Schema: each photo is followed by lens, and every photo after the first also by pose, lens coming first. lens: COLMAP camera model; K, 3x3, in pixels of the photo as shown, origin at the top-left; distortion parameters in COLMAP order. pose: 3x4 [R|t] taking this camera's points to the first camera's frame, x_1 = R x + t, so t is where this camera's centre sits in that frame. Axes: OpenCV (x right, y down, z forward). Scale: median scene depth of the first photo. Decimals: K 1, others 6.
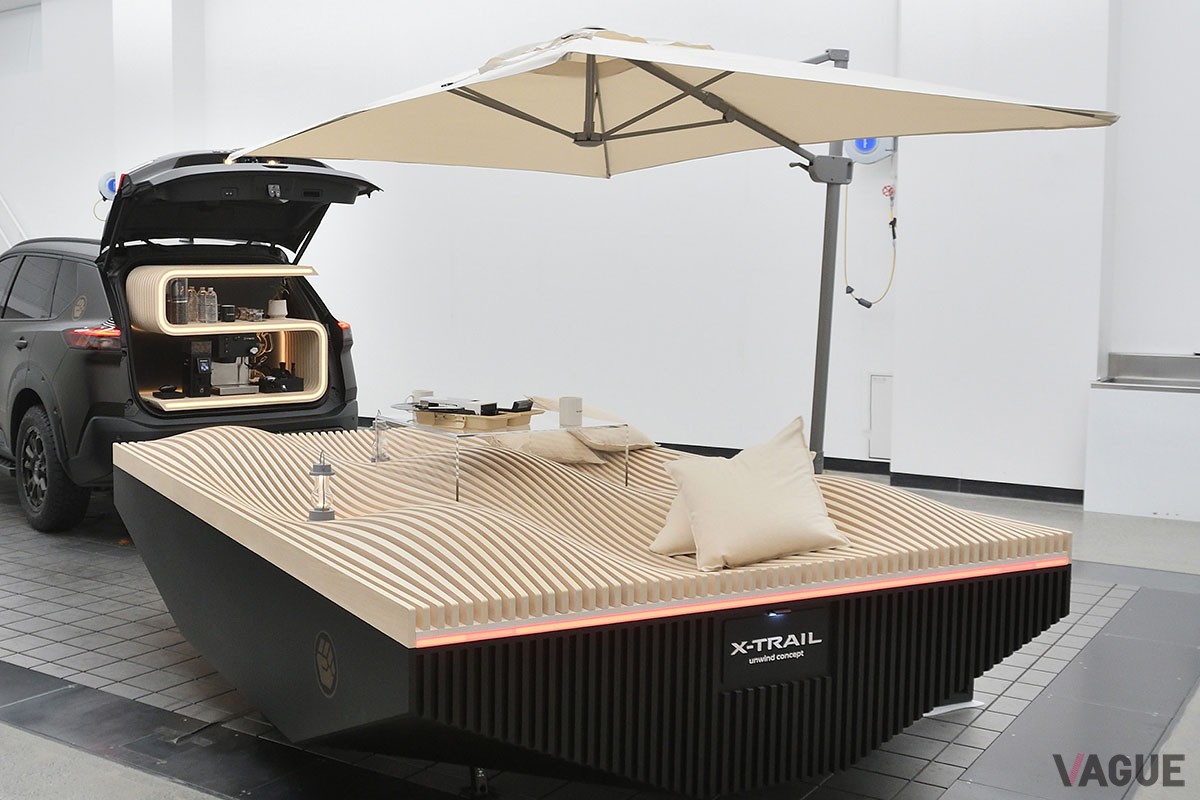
lens RADIAL K [[1463.1, 0, 600.0], [0, 1463.1, 400.0], [0, 0, 1]] dist [-0.037820, -0.012945]
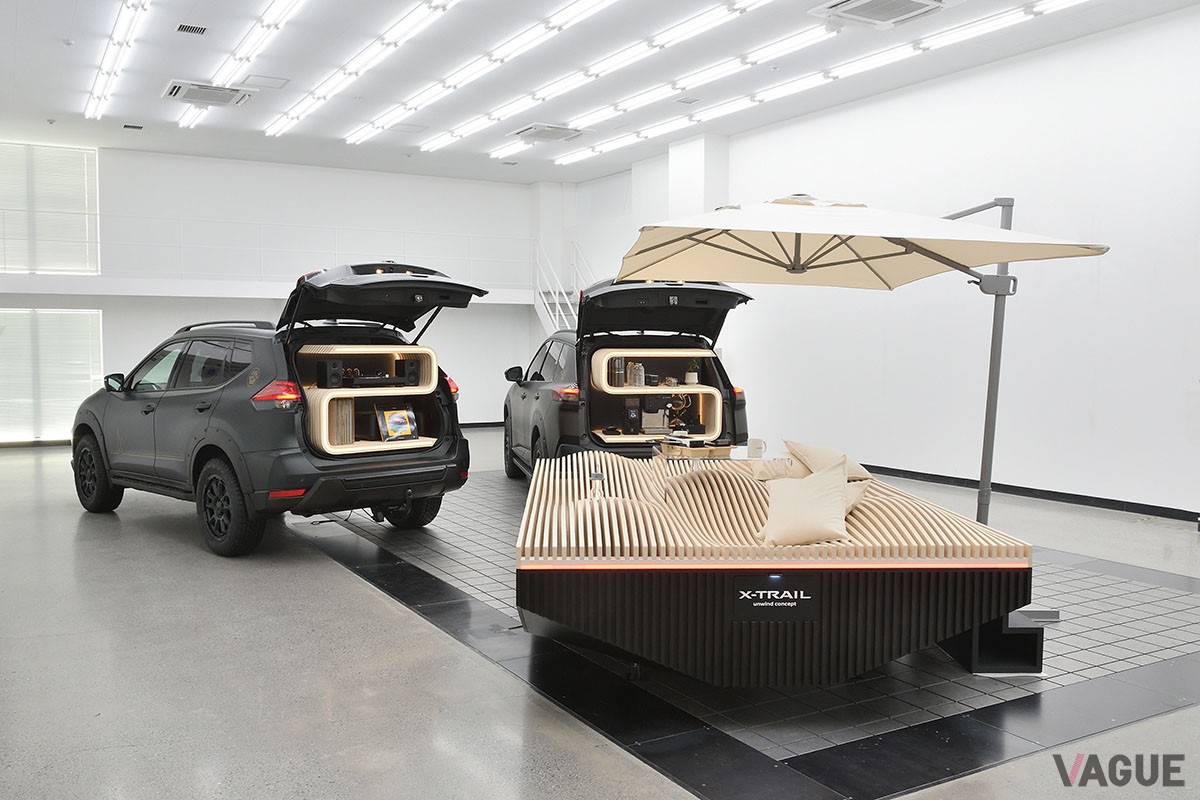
lens RADIAL K [[1054.0, 0, 599.4], [0, 1054.0, 423.2], [0, 0, 1]] dist [0.005246, 0.000204]
pose [[0.924936, 0.035641, -0.378448, 0.120873], [-0.043660, 0.998967, -0.012628, 0.001517], [0.377607, 0.028204, 0.925536, -0.040773]]
